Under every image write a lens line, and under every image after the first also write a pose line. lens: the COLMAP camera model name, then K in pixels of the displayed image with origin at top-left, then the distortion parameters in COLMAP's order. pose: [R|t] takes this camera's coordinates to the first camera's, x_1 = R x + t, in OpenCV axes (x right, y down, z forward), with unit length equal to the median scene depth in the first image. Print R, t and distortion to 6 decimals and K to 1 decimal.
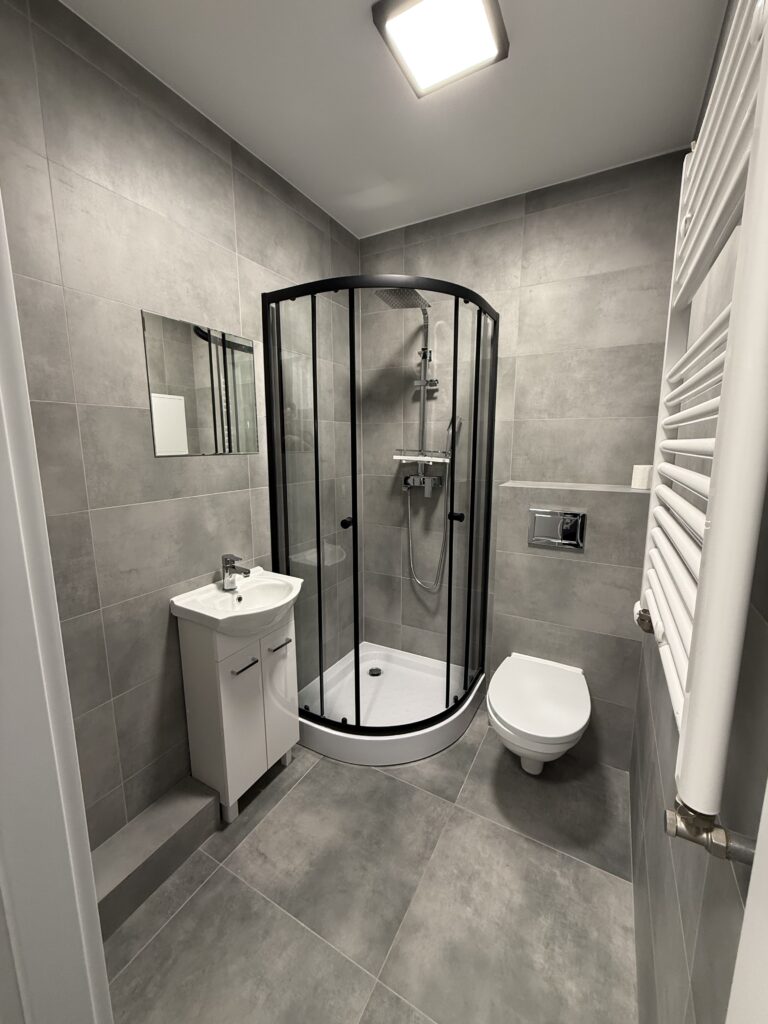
lens RADIAL K [[409.1, 0, 384.0], [0, 409.1, 512.0], [0, 0, 1]] dist [0.000624, 0.000032]
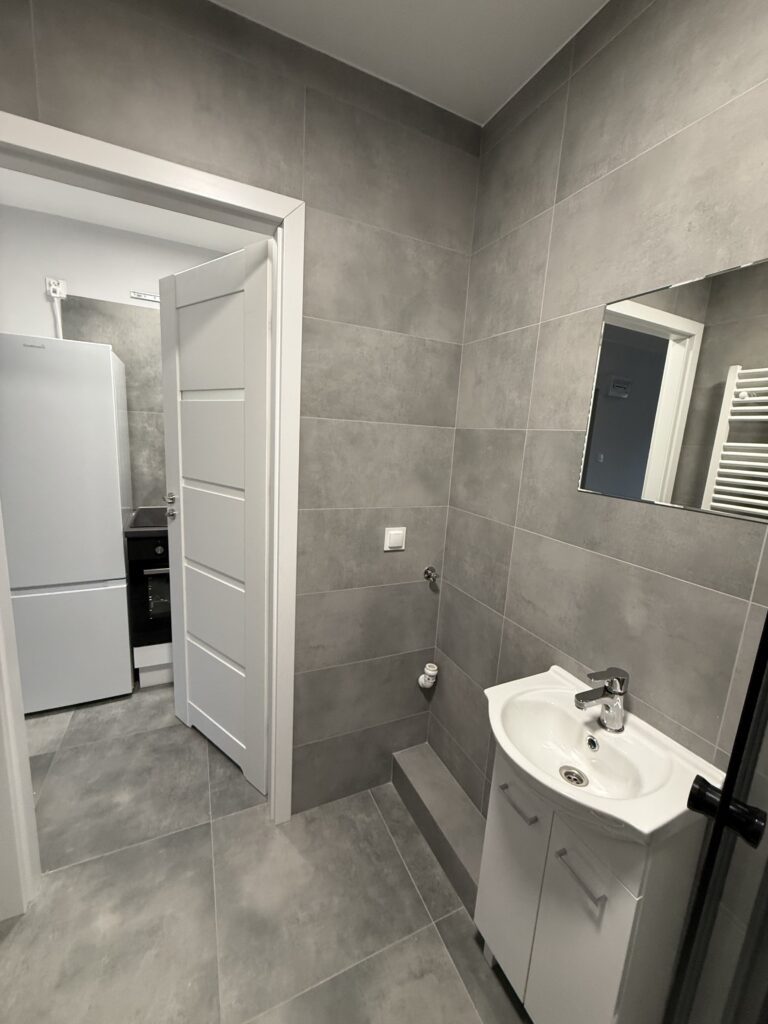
lens RADIAL K [[409.1, 0, 384.0], [0, 409.1, 512.0], [0, 0, 1]] dist [0.000624, 0.000032]
pose [[-0.584491, 0.114866, -0.803228, 0.316971], [-0.197991, 0.939815, 0.278472, -0.251360], [0.786873, 0.321797, -0.526572, 1.177176]]
